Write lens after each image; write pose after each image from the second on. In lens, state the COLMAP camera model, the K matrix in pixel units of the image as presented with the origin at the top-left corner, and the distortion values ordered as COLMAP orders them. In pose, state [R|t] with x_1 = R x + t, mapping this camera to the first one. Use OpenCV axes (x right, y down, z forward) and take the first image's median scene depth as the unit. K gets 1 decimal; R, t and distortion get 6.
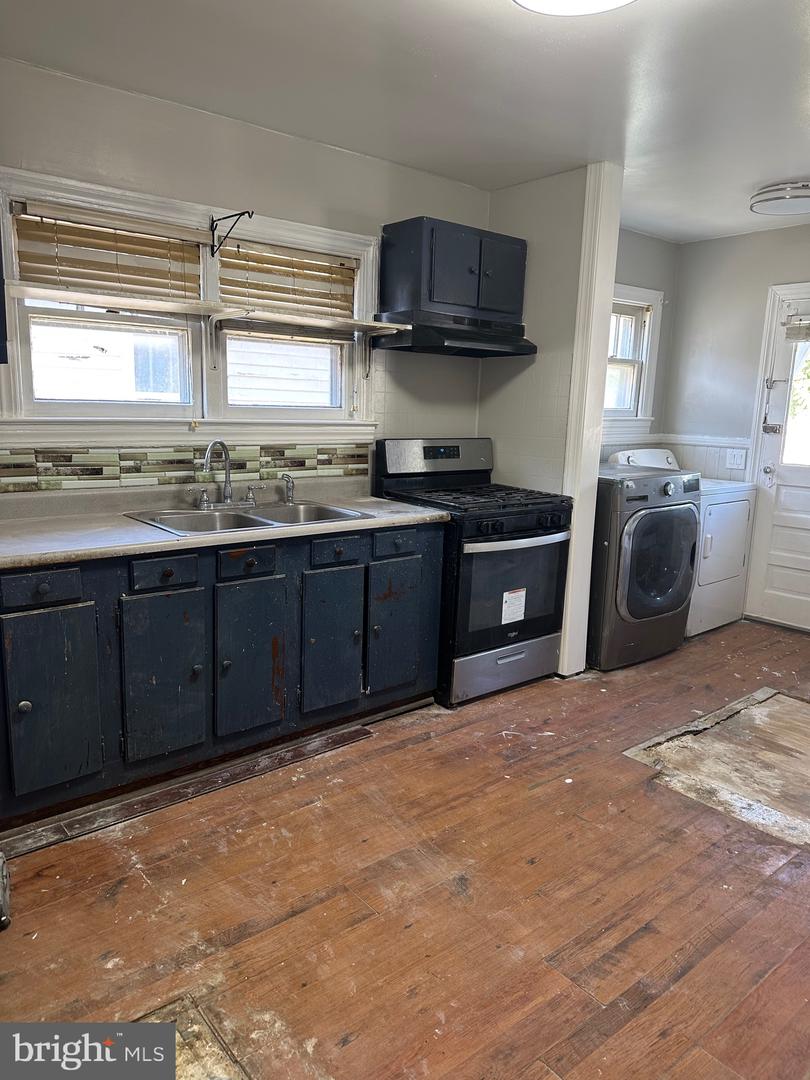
lens RADIAL K [[762.5, 0, 404.4], [0, 762.5, 546.9], [0, 0, 1]] dist [0.138602, -0.228873]
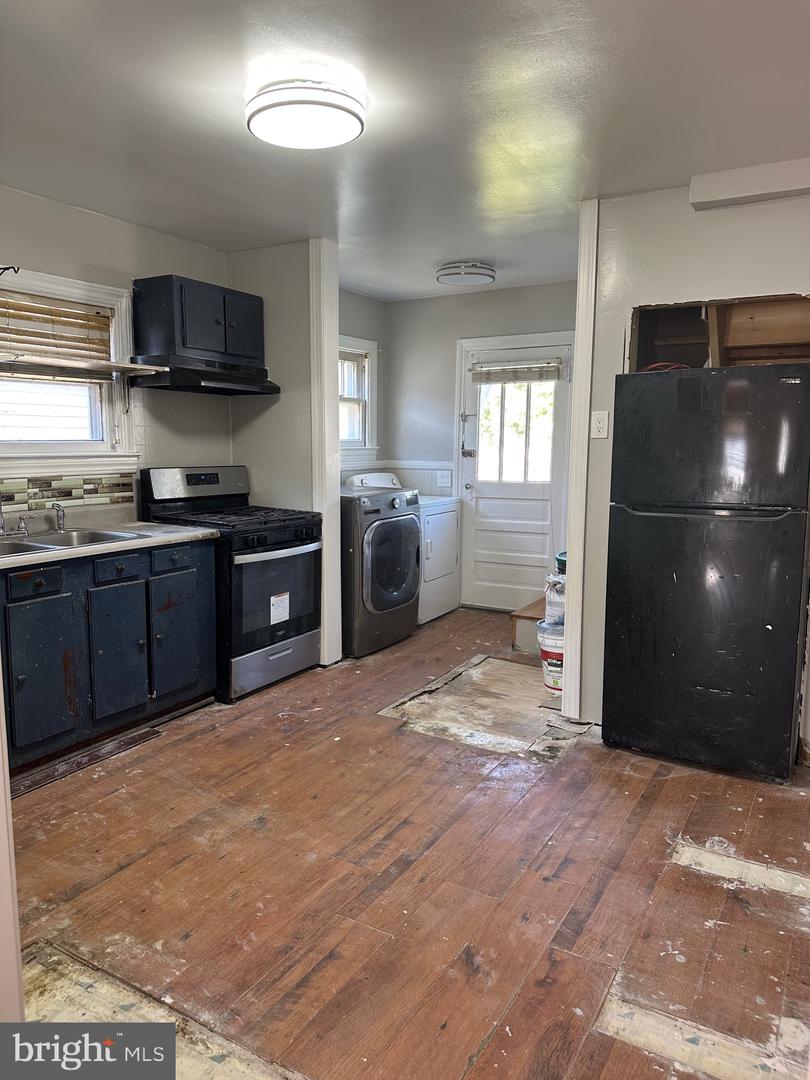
lens RADIAL K [[762.5, 0, 404.4], [0, 762.5, 546.9], [0, 0, 1]] dist [0.138602, -0.228873]
pose [[0.941597, -0.069074, 0.329582, -0.059927], [0.083070, 0.996135, -0.028554, 0.036543], [-0.326336, 0.054265, 0.943695, -0.177082]]
